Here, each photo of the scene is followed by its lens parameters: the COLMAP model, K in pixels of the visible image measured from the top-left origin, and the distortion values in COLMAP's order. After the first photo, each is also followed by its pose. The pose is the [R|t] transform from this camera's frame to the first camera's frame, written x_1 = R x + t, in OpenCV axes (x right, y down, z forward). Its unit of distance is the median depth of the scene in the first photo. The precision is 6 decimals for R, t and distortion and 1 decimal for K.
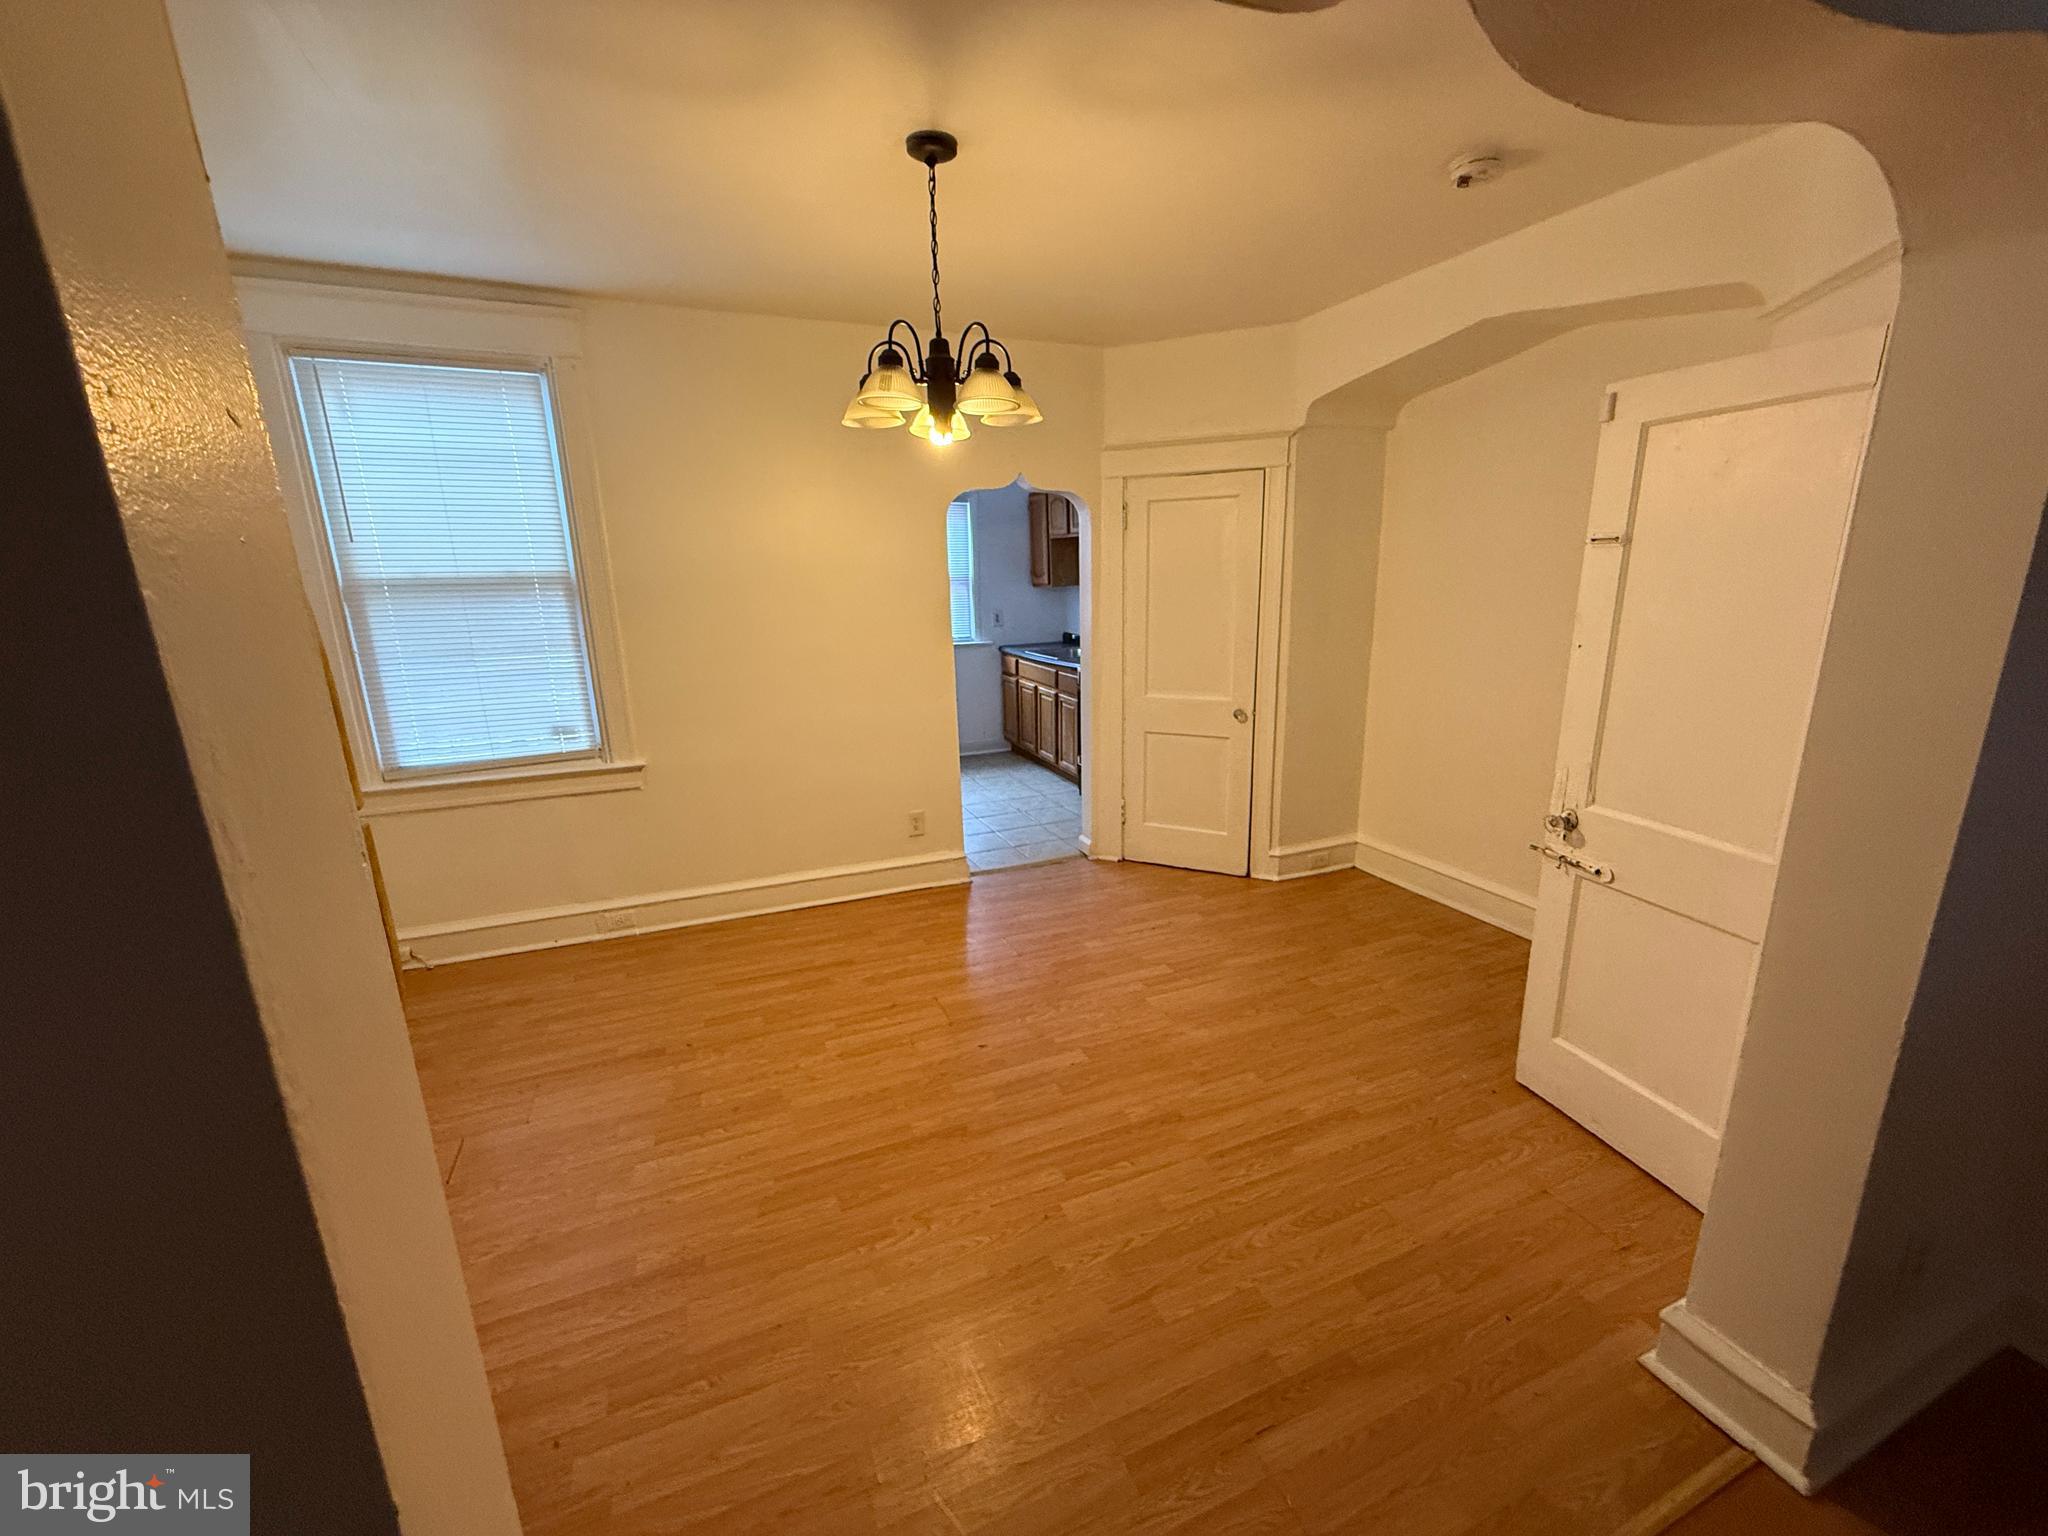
lens RADIAL K [[816.6, 0, 1022.1], [0, 816.6, 763.5], [0, 0, 1]] dist [0.003461, 0.000030]
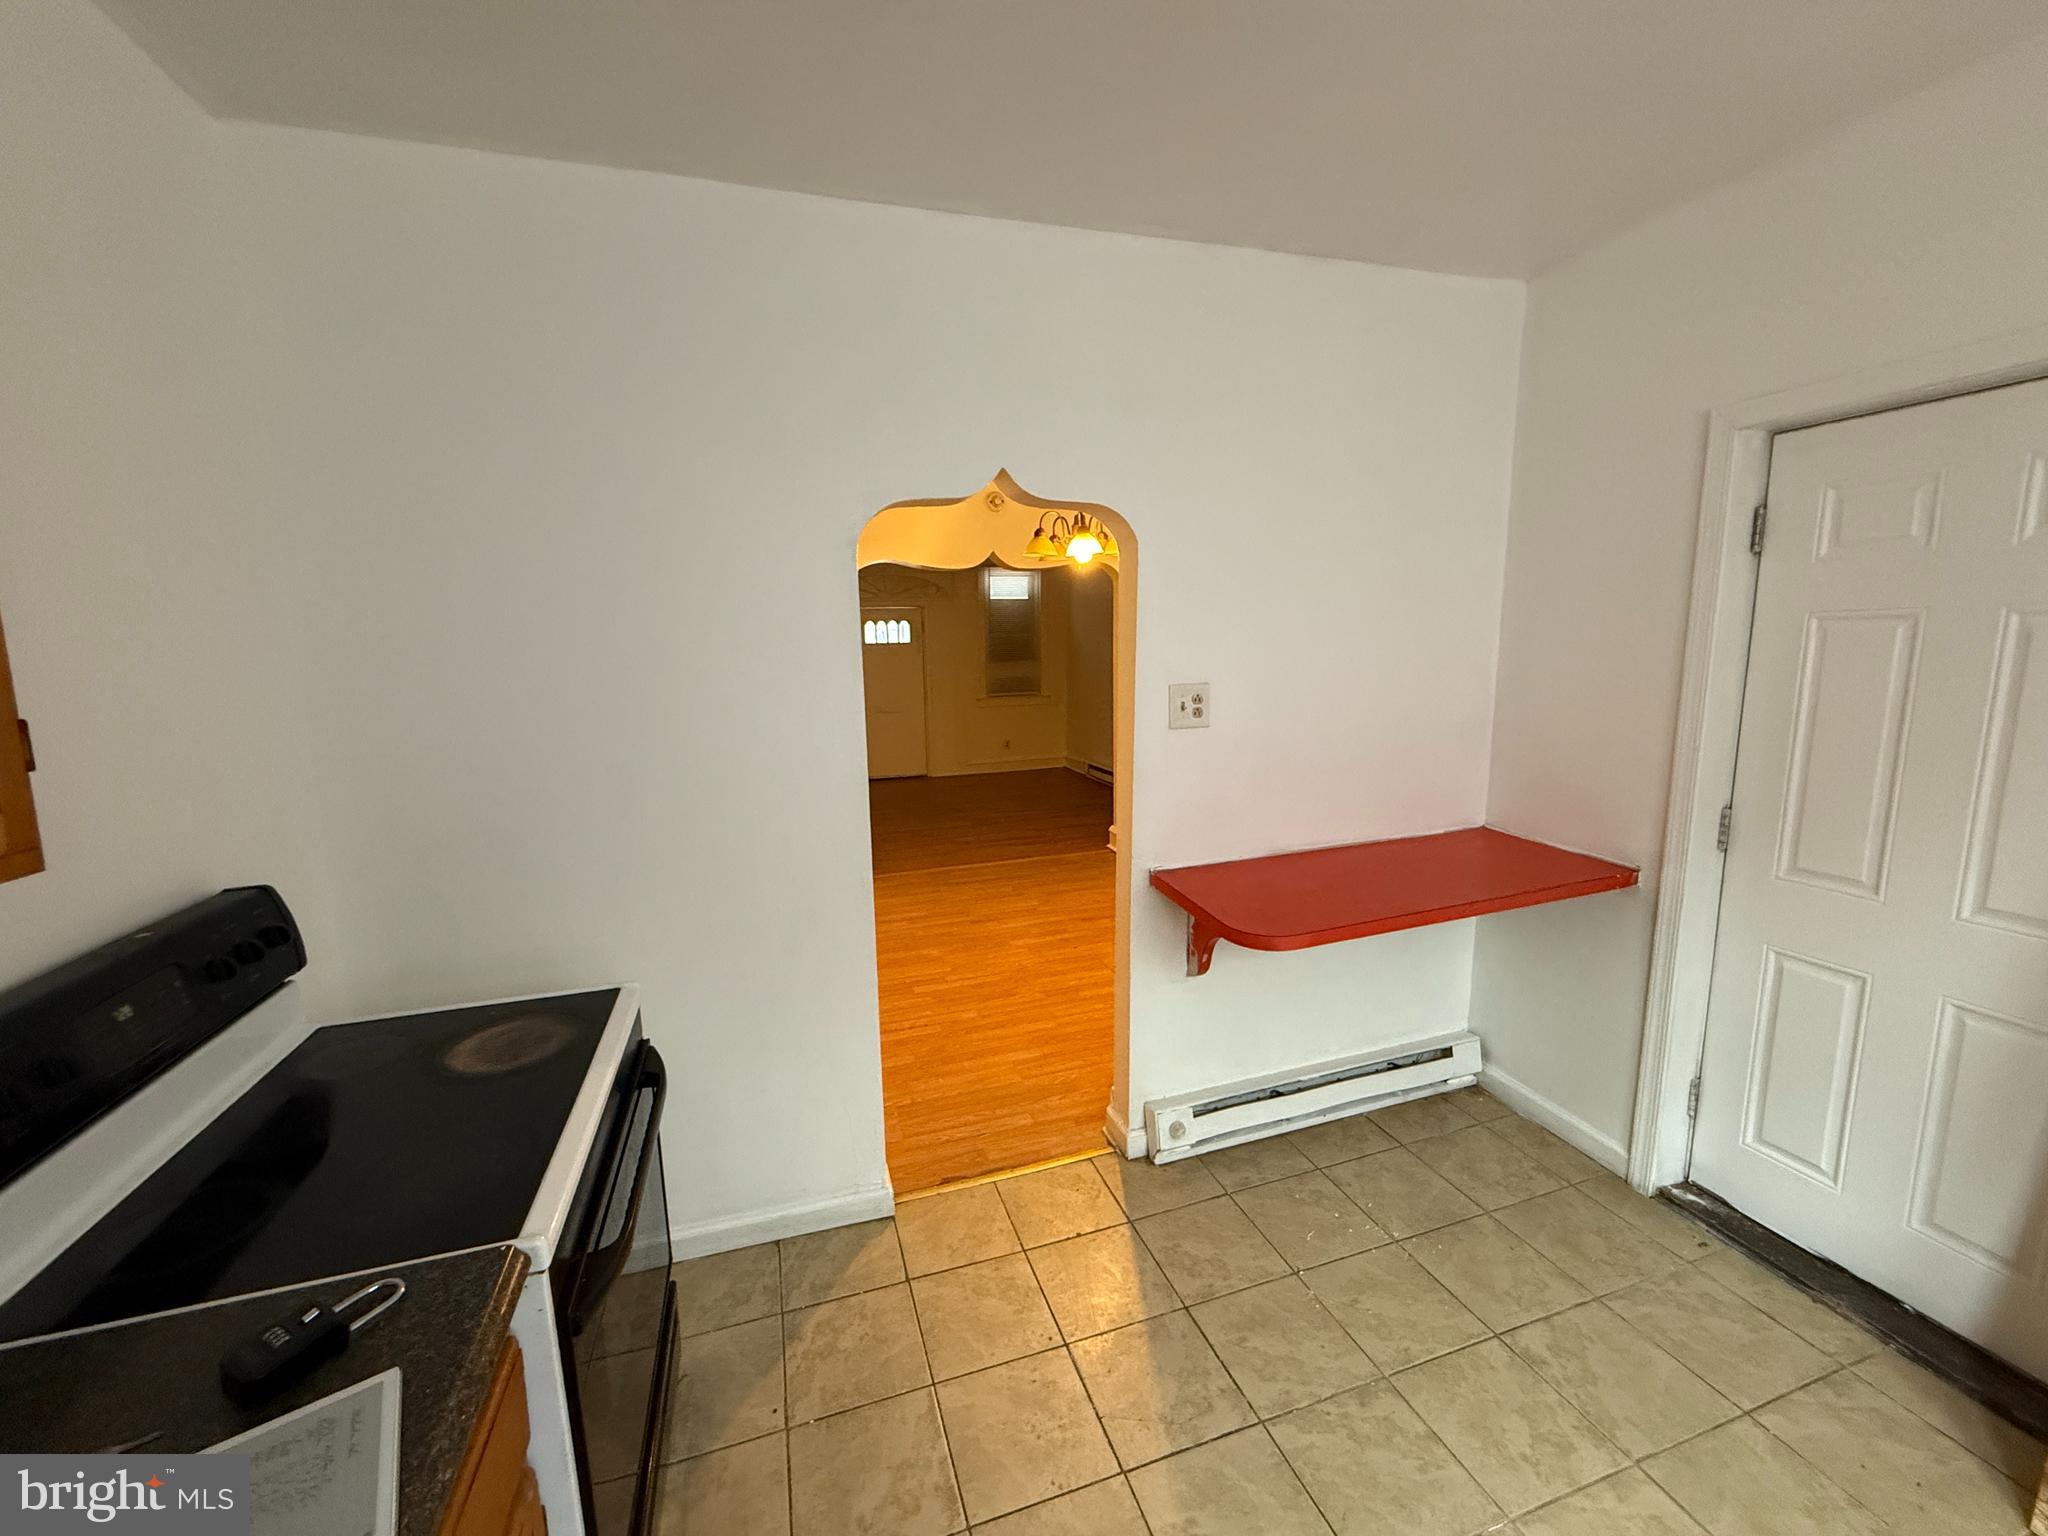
lens RADIAL K [[816.6, 0, 1027.8], [0, 816.6, 771.4], [0, 0, 1]] dist [0.003461, 0.000030]
pose [[-0.995697, 0.027537, 0.088481, -0.054265], [0.060226, 0.917972, 0.392047, -0.291967], [-0.070427, 0.395689, -0.915680, 1.193025]]
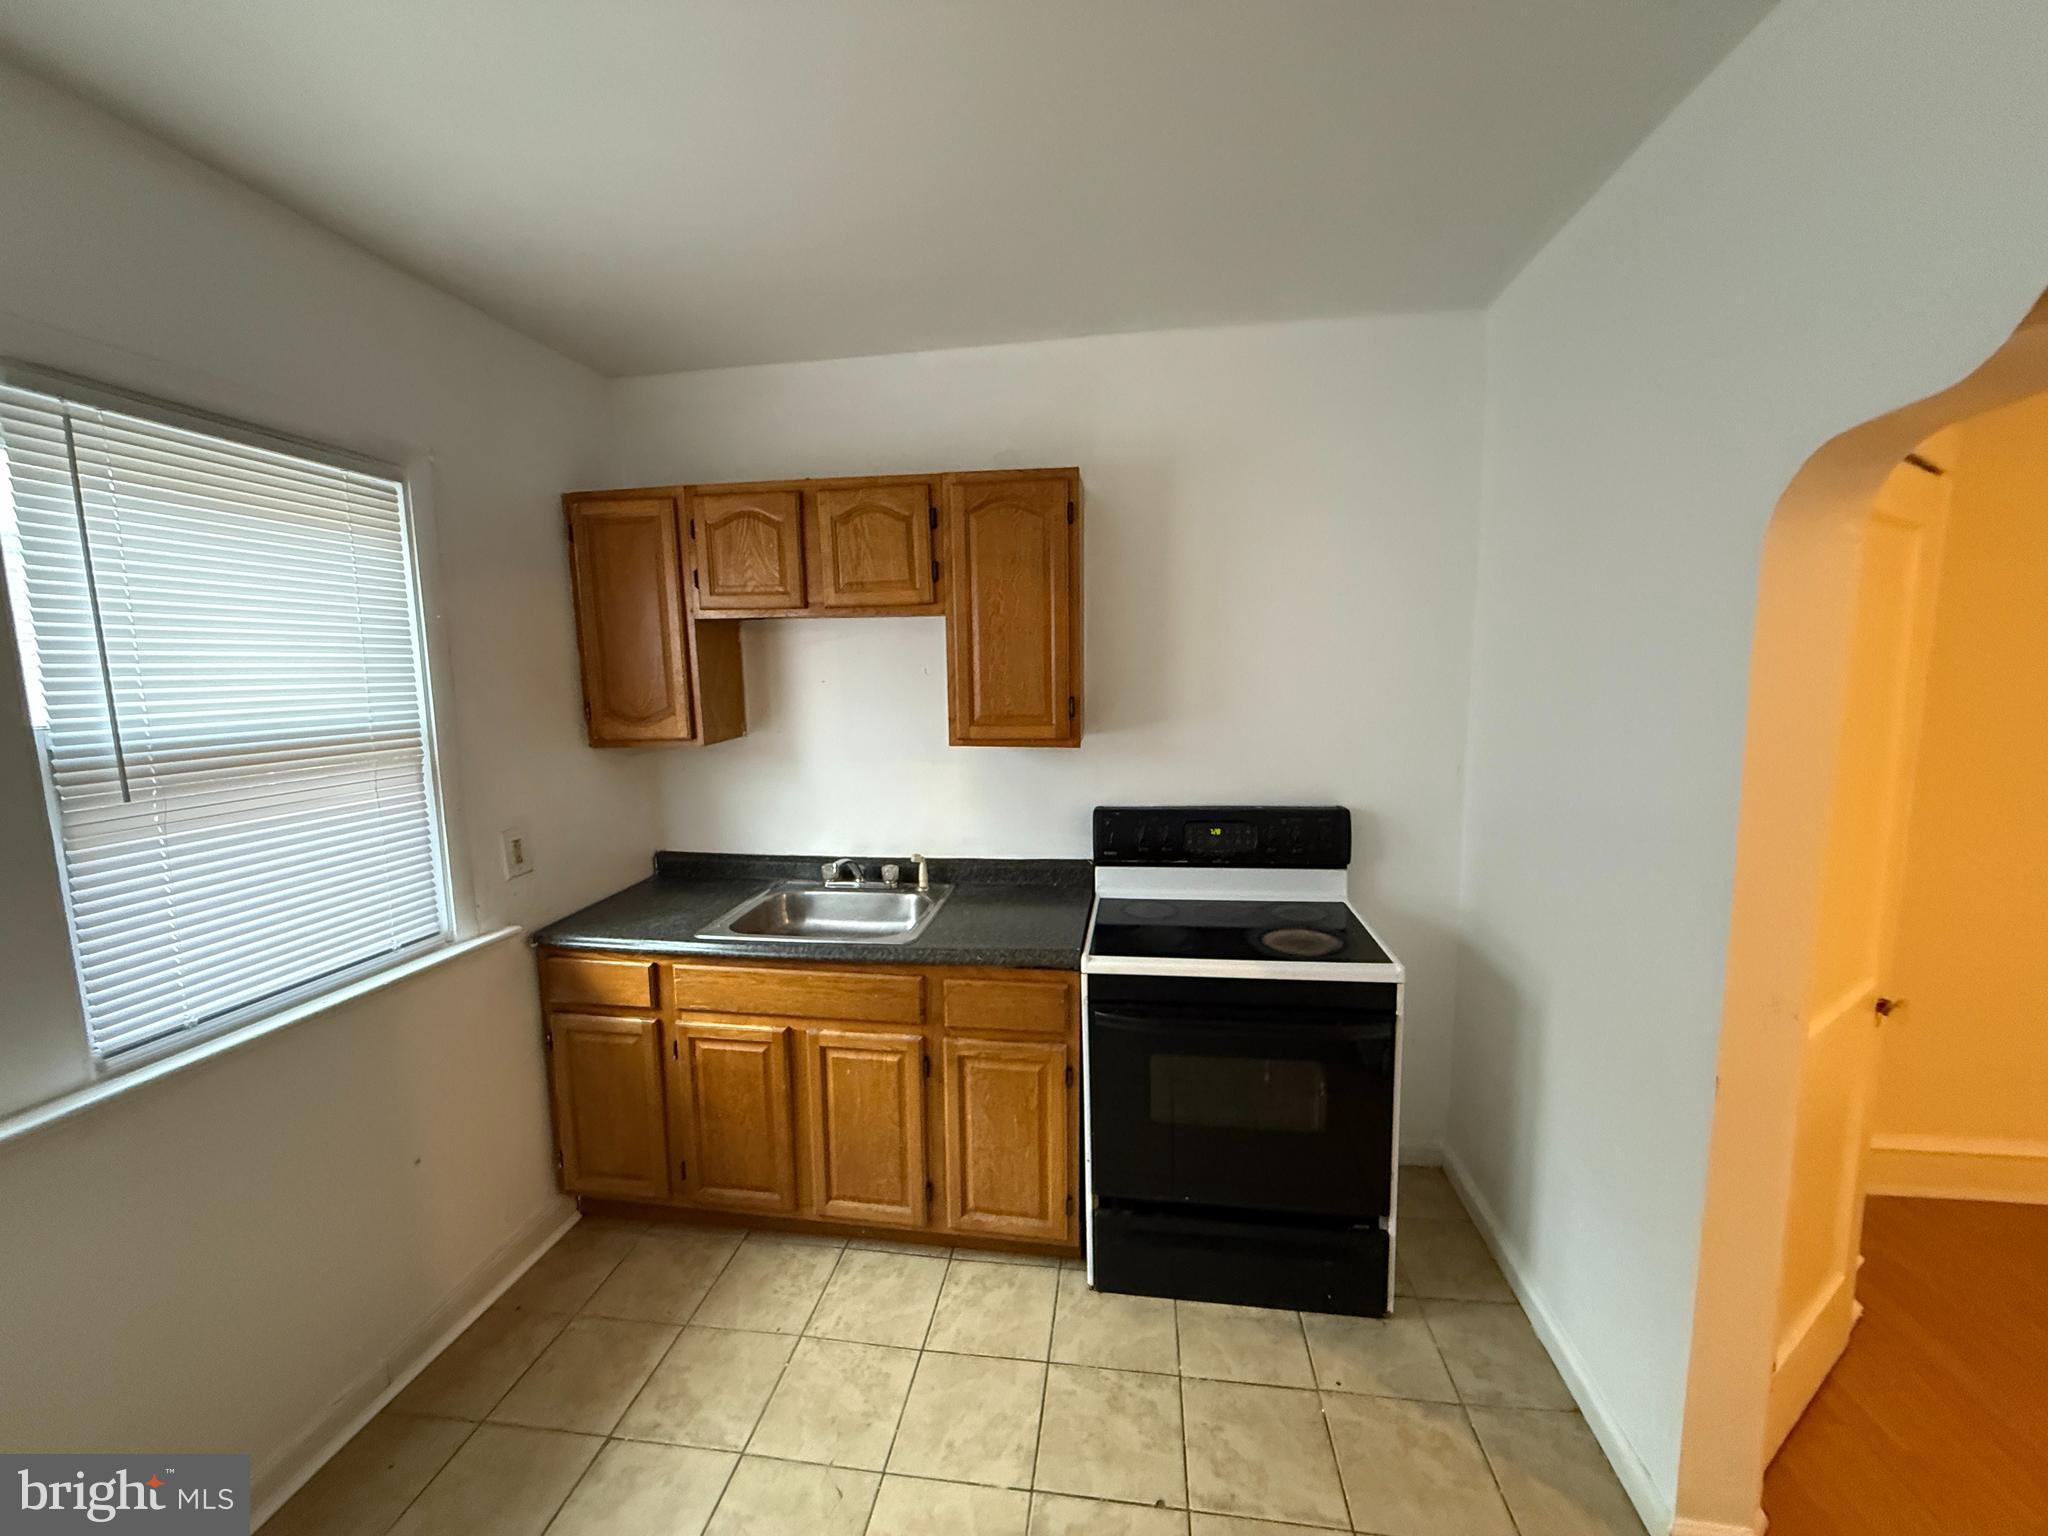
lens RADIAL K [[816.6, 0, 1026.6], [0, 816.6, 765.2], [0, 0, 1]] dist [0.003461, 0.000030]
pose [[0.508484, -0.081639, 0.857193, -0.271903], [0.207457, 0.977786, -0.029938, -0.214186], [-0.835707, 0.193054, 0.514125, 0.876077]]
